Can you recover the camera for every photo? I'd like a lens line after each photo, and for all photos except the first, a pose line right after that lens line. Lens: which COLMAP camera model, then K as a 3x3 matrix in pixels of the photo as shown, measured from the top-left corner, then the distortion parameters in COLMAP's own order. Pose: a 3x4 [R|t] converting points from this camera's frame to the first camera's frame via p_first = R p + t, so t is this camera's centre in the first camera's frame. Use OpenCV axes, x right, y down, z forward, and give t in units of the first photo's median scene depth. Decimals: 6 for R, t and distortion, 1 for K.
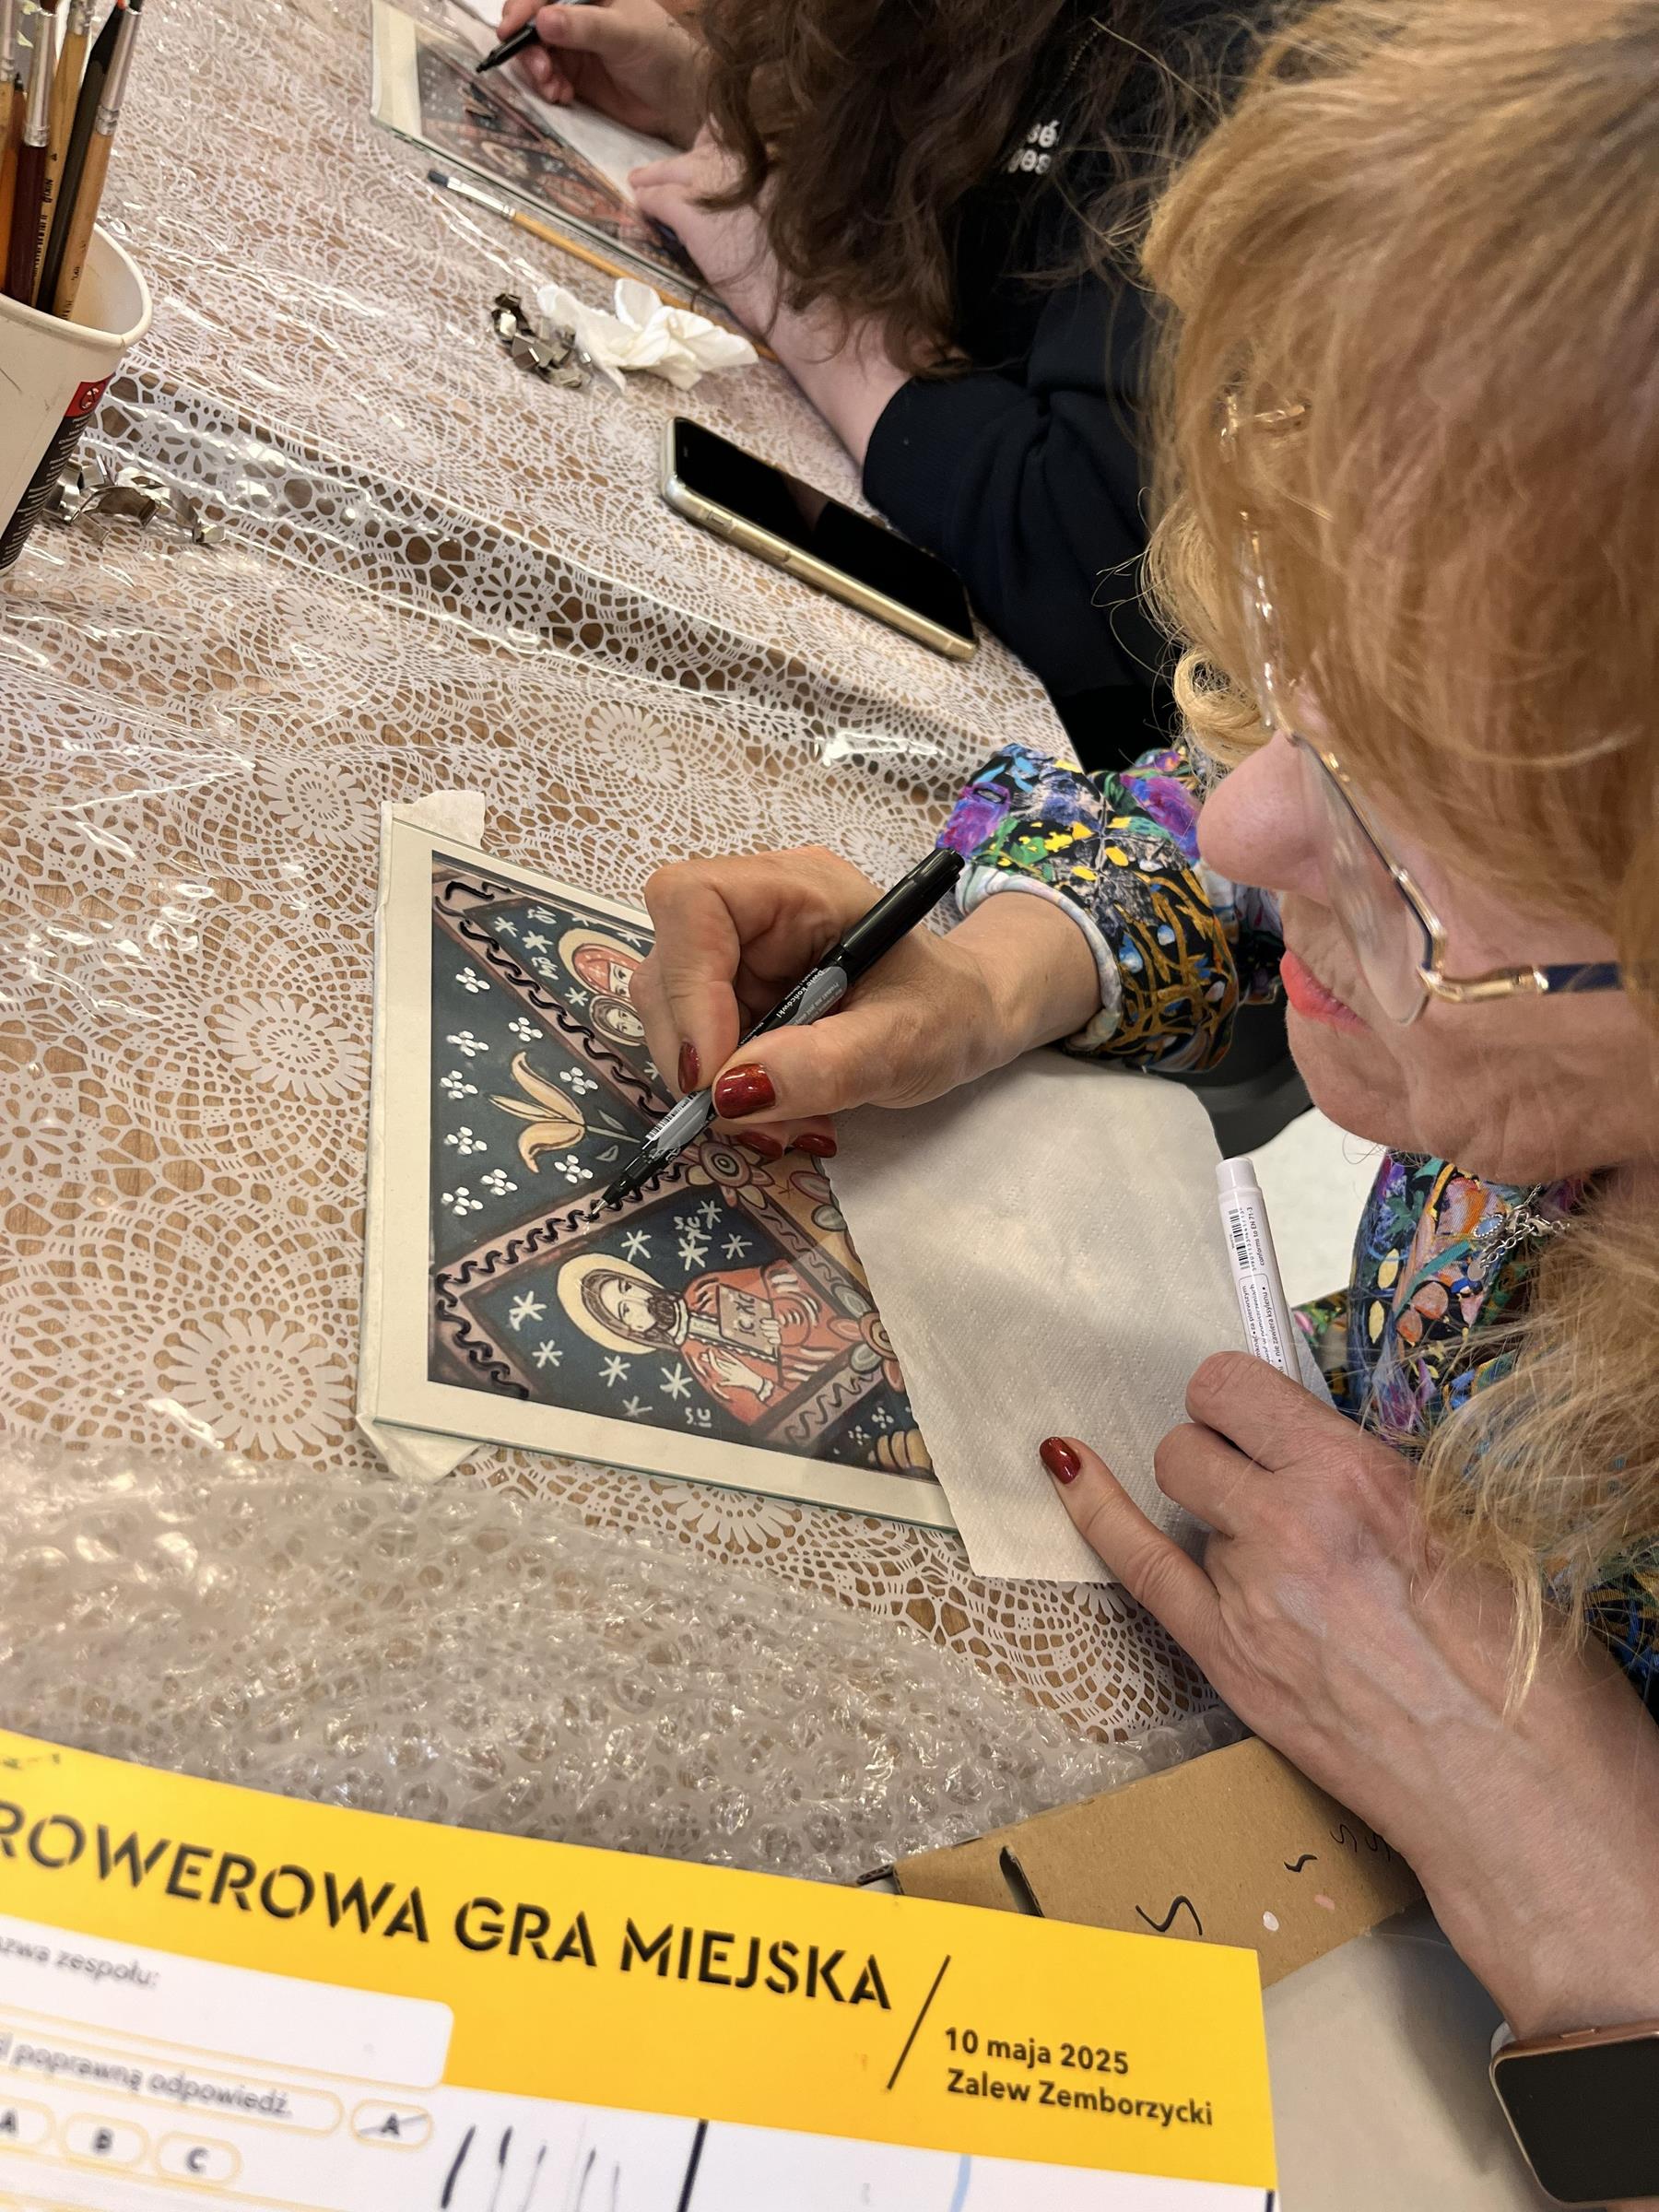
lens RADIAL K [[1719.1, 0, 835.7], [0, 1719.1, 1112.7], [0, 0, 1]] dist [0.051134, -0.089677]
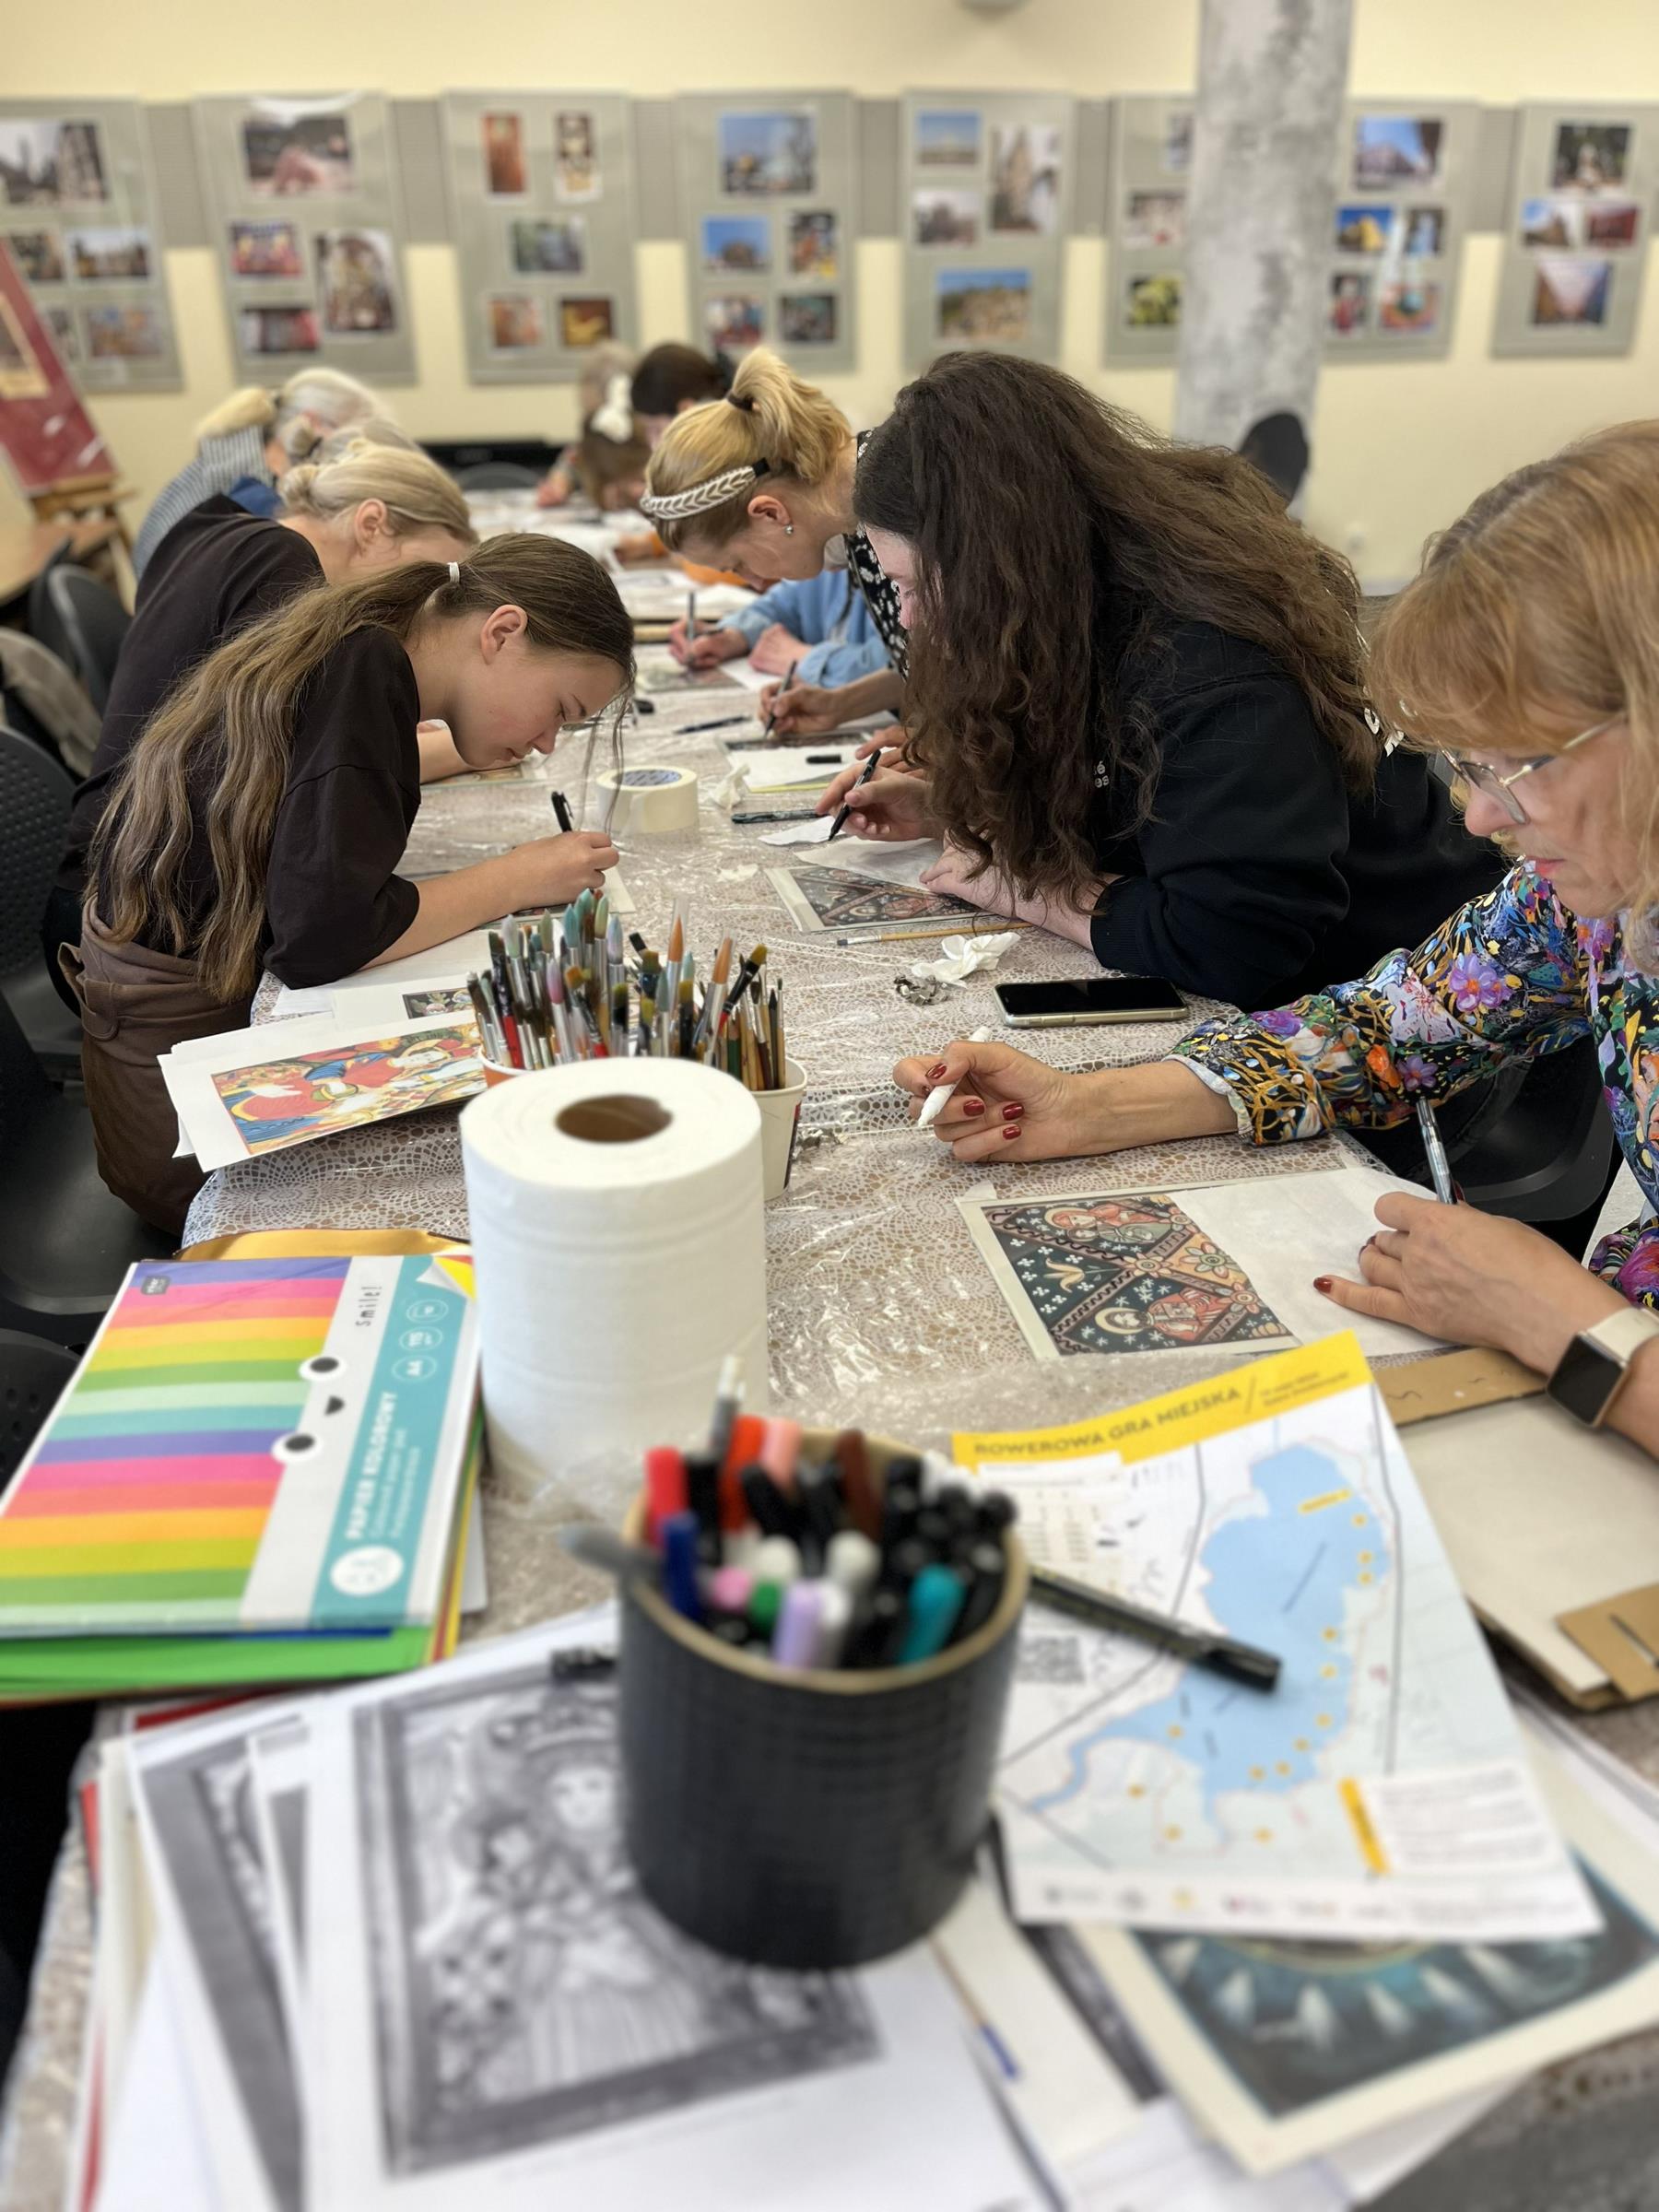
lens RADIAL K [[1719.1, 0, 728.6], [0, 1719.1, 1061.4], [0, 0, 1]] dist [0.051134, -0.089677]
pose [[0.831948, -0.483557, -0.272096, 0.236251], [0.377536, 0.852706, -0.361054, 0.432029], [0.406608, 0.197652, 0.891966, -1.393445]]
